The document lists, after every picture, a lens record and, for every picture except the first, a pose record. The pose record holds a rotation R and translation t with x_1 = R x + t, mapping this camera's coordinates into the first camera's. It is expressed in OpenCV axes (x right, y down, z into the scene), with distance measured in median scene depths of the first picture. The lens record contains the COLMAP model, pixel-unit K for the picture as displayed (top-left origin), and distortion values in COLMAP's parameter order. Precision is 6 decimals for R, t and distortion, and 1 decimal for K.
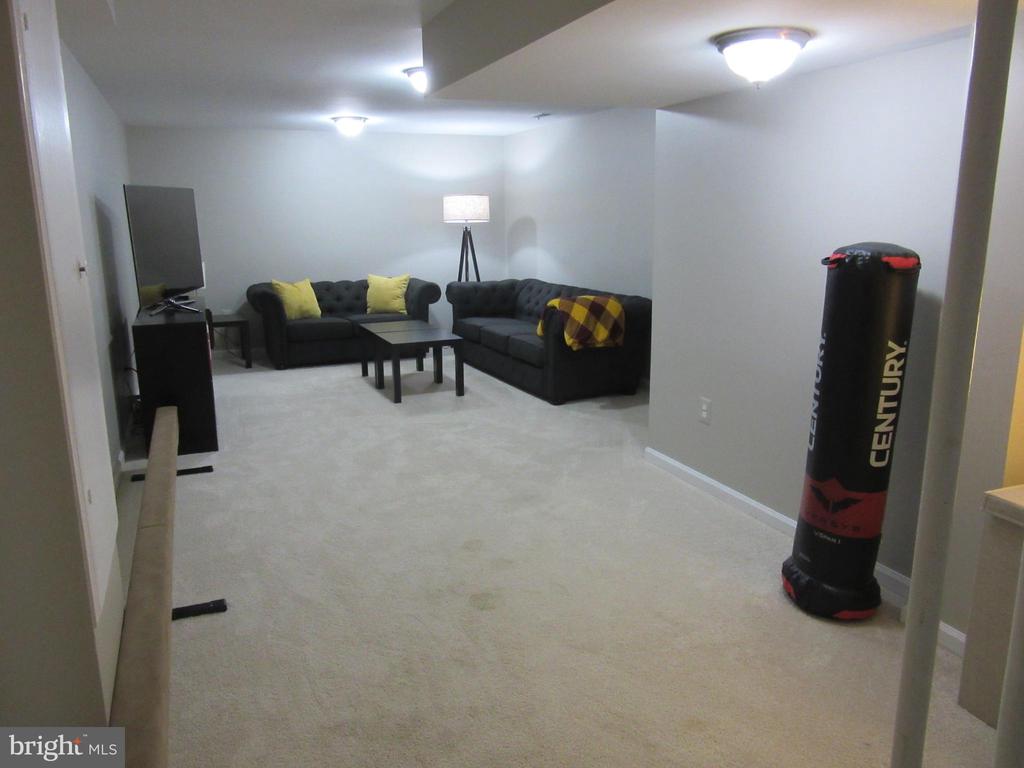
lens RADIAL K [[768.0, 0, 512.0], [0, 768.0, 384.0], [0, 0, 1]] dist [-0.022275, 0.008417]
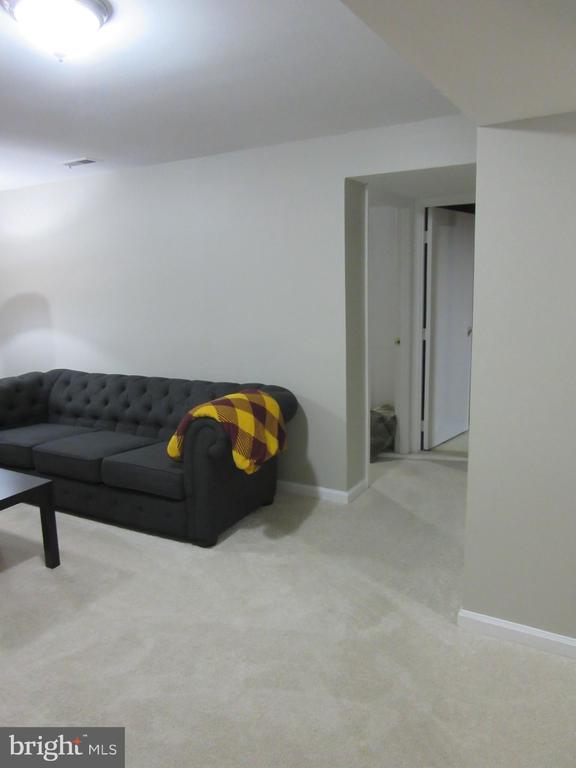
lens RADIAL K [[576.0, 0, 288.0], [0, 576.0, 384.0], [0, 0, 1]] dist [-0.022275, 0.008417]
pose [[0.801307, -0.113370, 0.587413, -0.191375], [0.144597, 0.989471, -0.006283, -0.115328], [-0.580516, 0.089973, 0.809263, 0.518393]]
